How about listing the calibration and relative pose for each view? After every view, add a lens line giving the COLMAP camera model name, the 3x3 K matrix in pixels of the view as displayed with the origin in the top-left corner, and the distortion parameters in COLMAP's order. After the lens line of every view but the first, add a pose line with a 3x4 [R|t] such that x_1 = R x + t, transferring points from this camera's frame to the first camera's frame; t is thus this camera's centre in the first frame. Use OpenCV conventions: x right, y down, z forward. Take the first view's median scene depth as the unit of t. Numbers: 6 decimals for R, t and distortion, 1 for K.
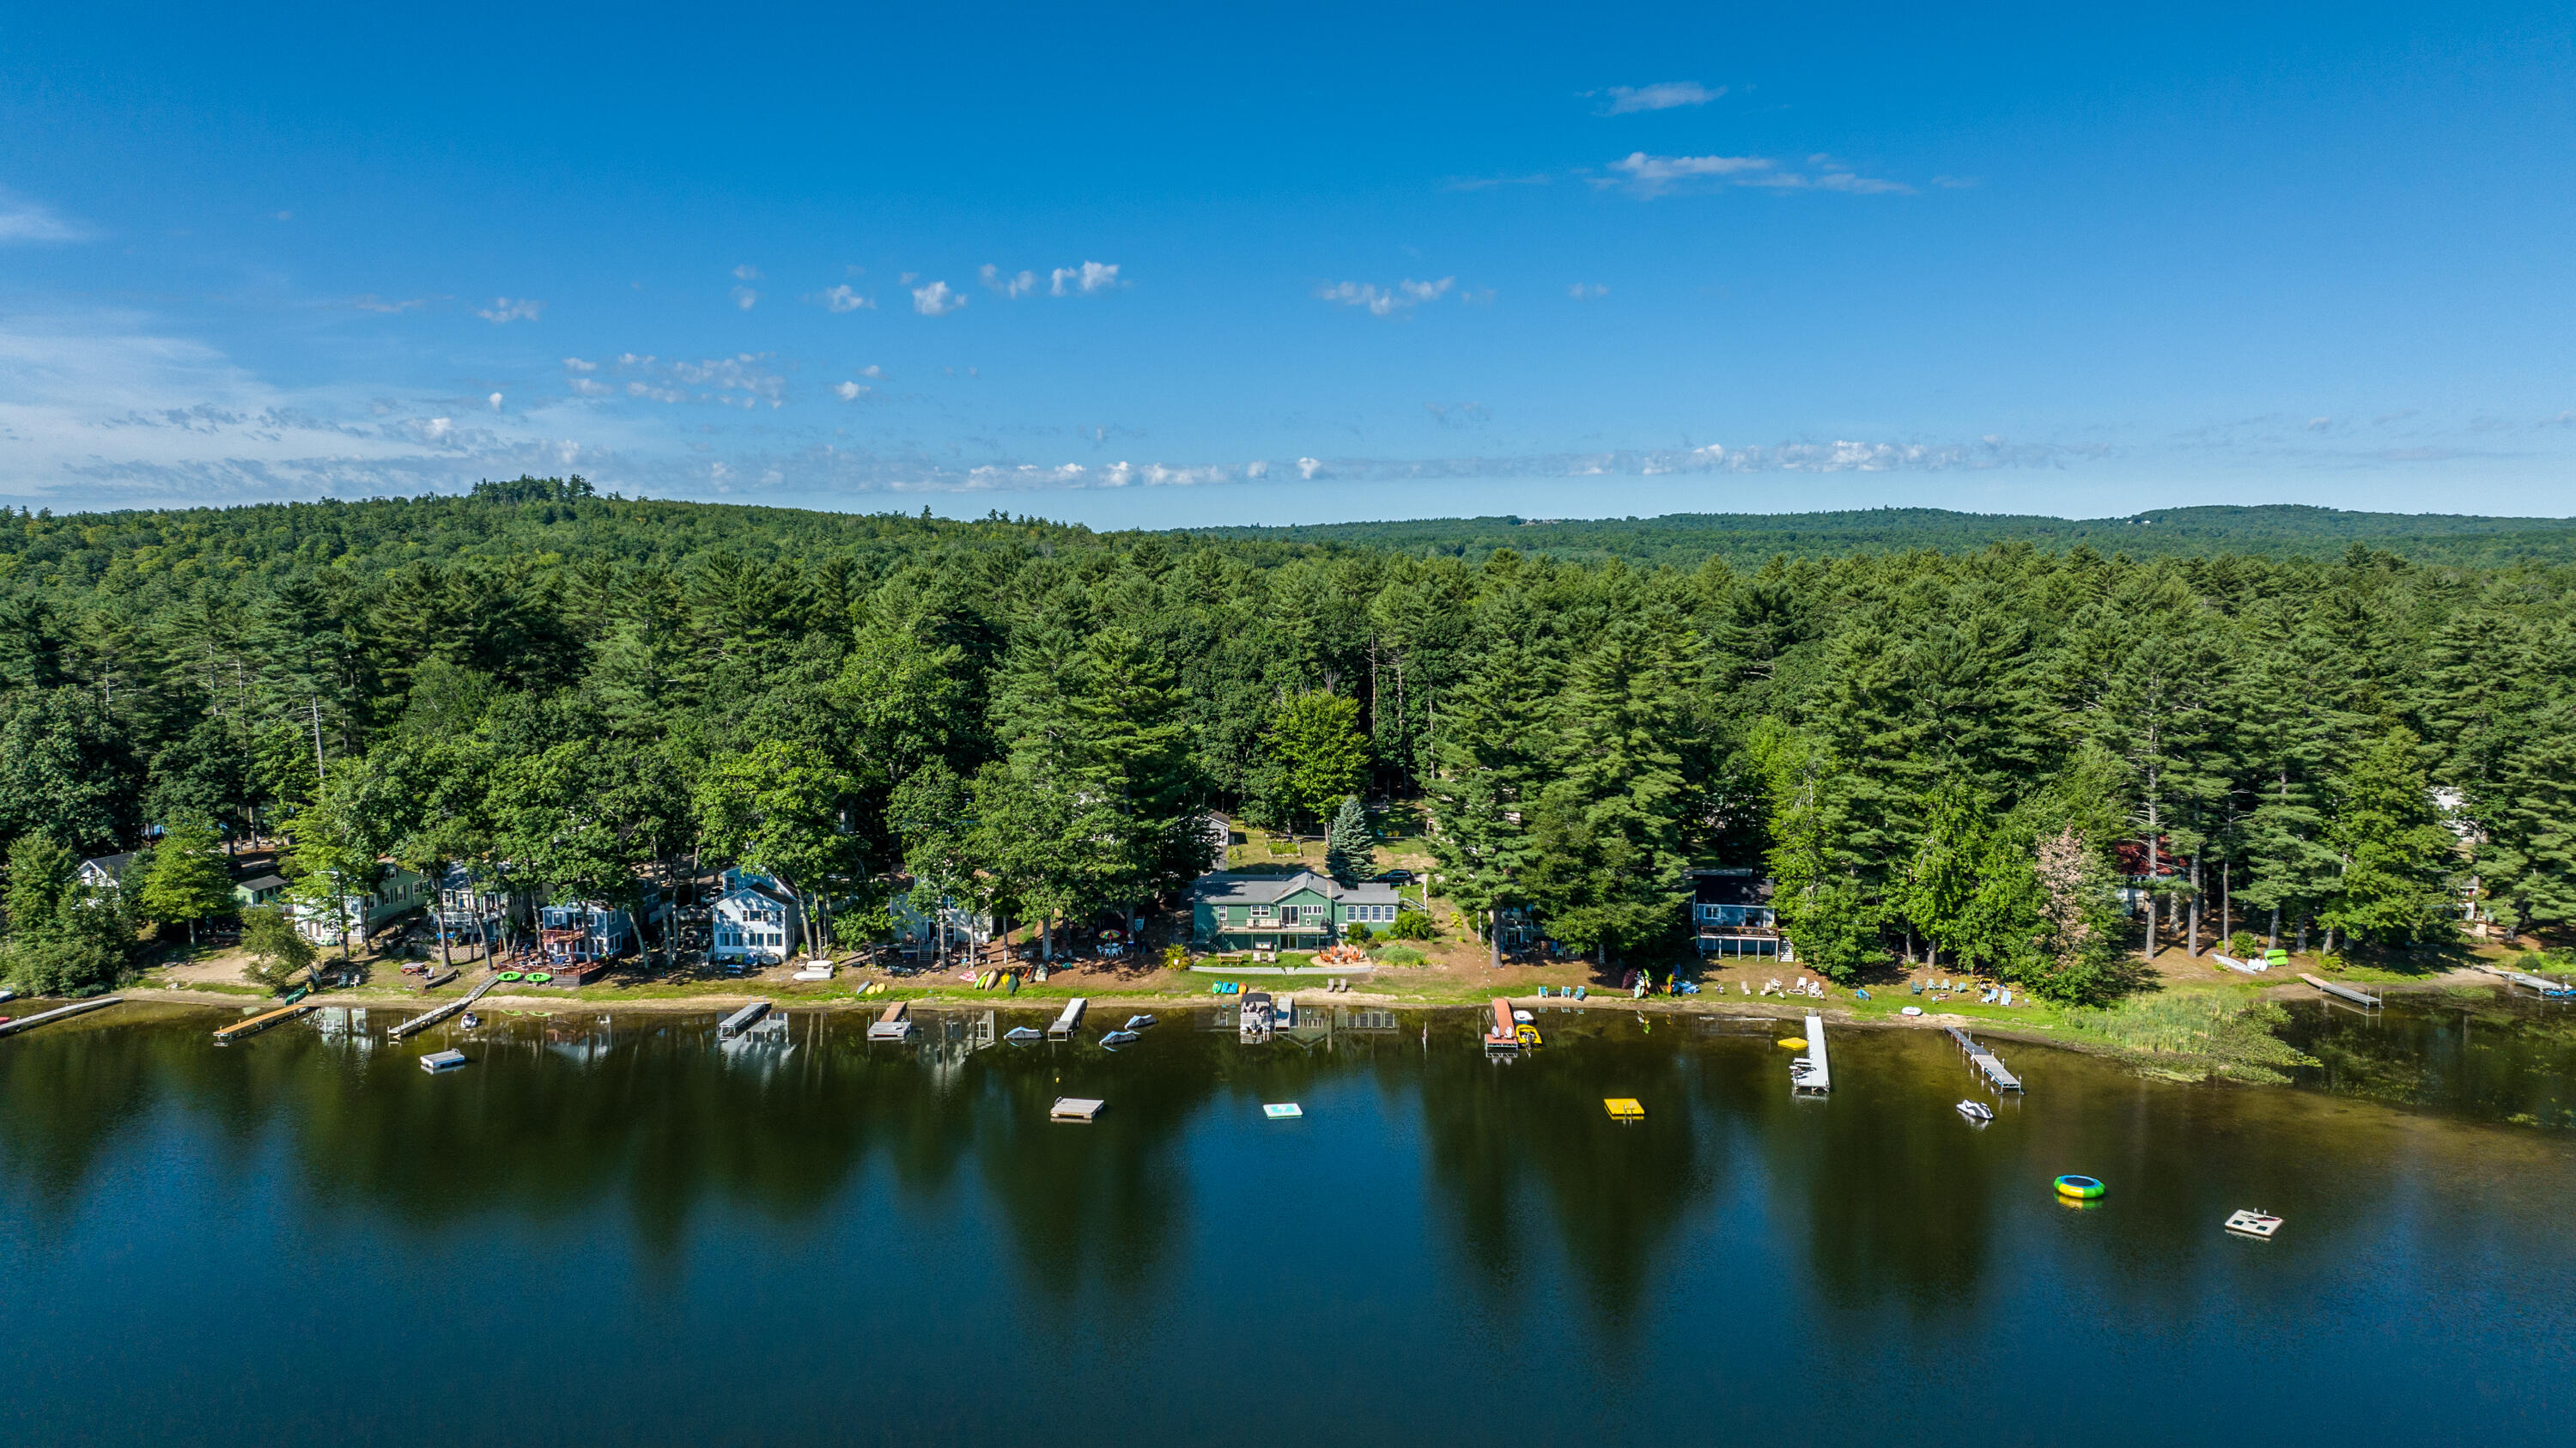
lens RADIAL K [[1811.6, 0, 1276.6], [0, 1811.6, 735.3], [0, 0, 1]] dist [-0.030610, 0.026983]
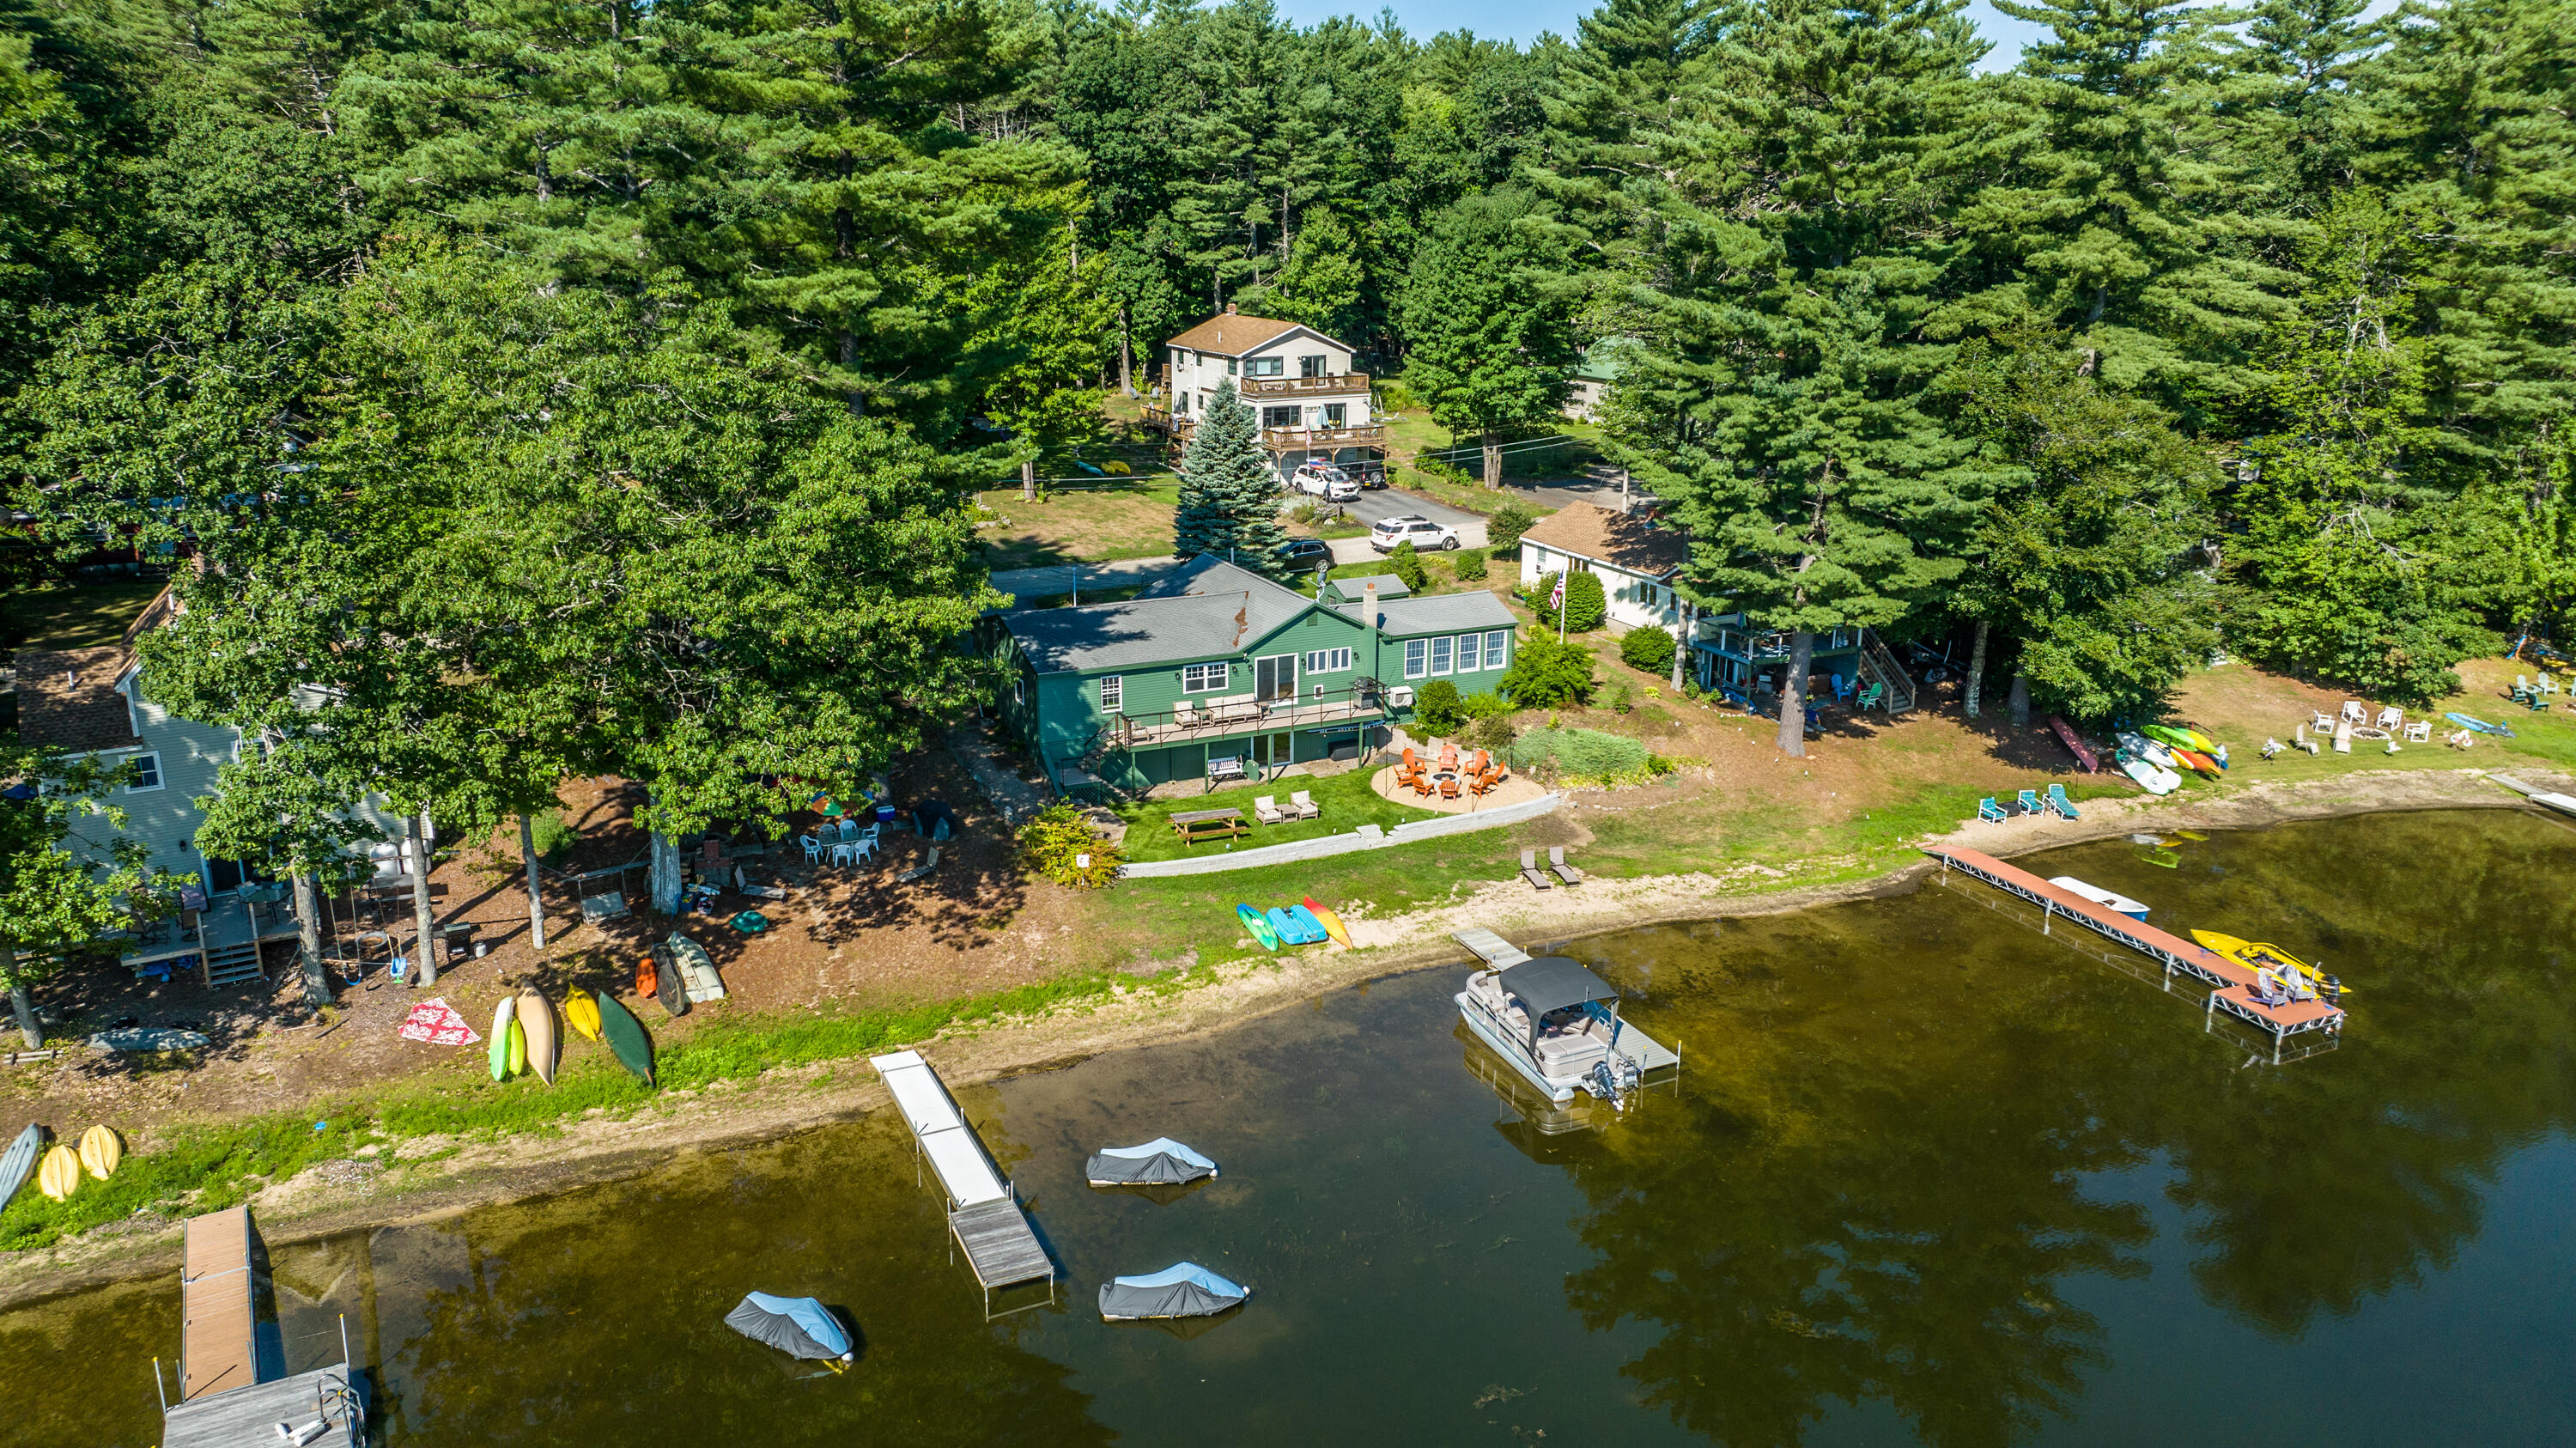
lens RADIAL K [[1811.6, 0, 1275.3], [0, 1811.6, 710.6], [0, 0, 1]] dist [-0.030610, 0.026983]
pose [[0.886375, -0.120474, 0.447018, -0.172457], [0.035307, 0.980328, 0.194194, 0.031982], [-0.461619, -0.156346, 0.873192, 0.687251]]
